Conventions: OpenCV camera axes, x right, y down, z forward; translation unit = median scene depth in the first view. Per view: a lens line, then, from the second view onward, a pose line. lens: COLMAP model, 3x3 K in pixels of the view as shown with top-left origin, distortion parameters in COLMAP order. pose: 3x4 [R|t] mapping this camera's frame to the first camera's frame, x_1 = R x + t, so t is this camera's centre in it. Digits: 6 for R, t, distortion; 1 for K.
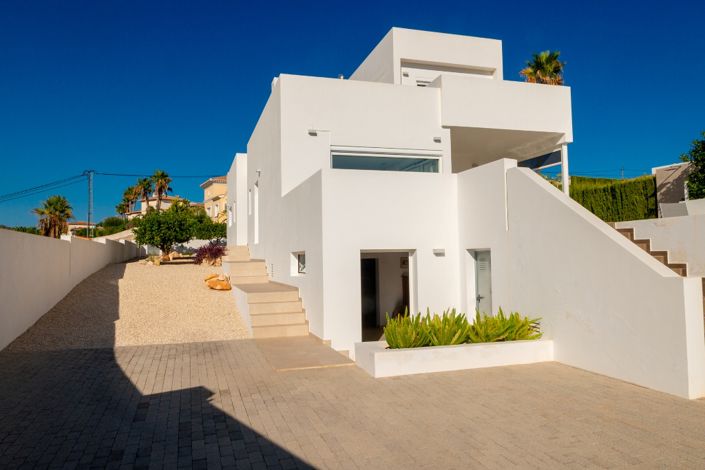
lens RADIAL K [[512.9, 0, 351.7], [0, 512.9, 223.8], [0, 0, 1]] dist [-0.003318, -0.000889]
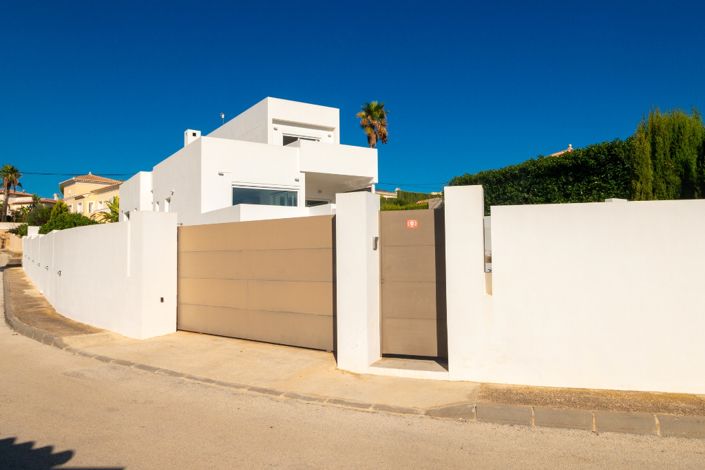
lens RADIAL K [[512.9, 0, 351.7], [0, 512.9, 223.8], [0, 0, 1]] dist [-0.003318, -0.000889]
pose [[0.957498, 0.023212, 0.287504, -0.097846], [-0.023679, 0.999718, -0.001854, -0.019146], [-0.287466, -0.005032, 0.957778, -0.453854]]
